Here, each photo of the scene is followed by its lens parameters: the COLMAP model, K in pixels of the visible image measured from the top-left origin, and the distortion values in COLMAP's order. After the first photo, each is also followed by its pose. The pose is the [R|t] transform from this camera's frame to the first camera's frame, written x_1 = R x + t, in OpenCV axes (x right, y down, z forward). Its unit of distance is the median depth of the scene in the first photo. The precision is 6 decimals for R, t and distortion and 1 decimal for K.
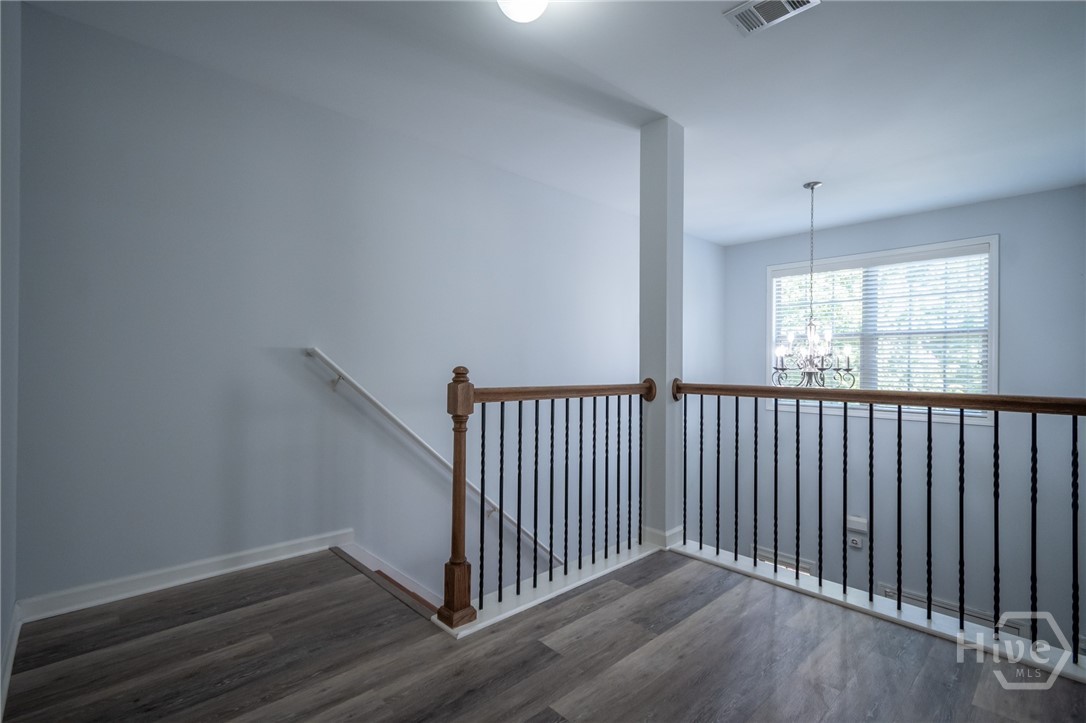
lens RADIAL K [[484.8, 0, 545.3], [0, 484.8, 360.7], [0, 0, 1]] dist [0.008270, -0.004551]
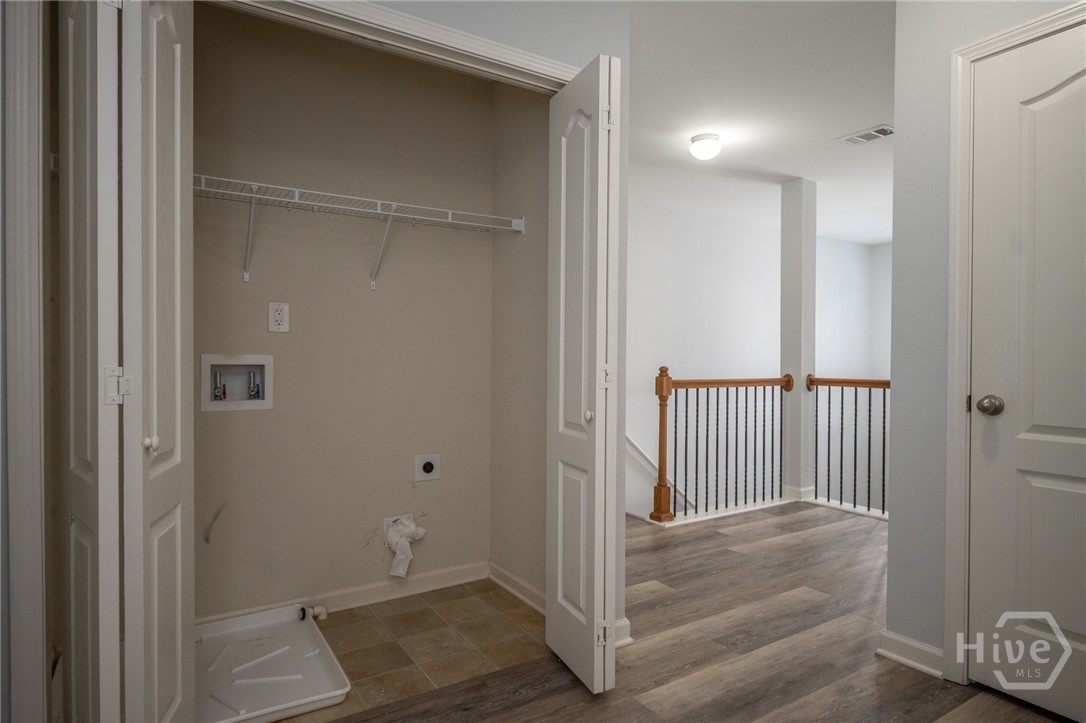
lens RADIAL K [[617.1, 0, 543.6], [0, 617.1, 363.6], [0, 0, 1]] dist [0.002117, -0.001135]
pose [[0.982788, -0.003555, -0.184704, -0.144890], [0.006584, 0.999854, 0.015791, -0.025676], [0.184621, -0.016735, 0.982667, -0.865204]]
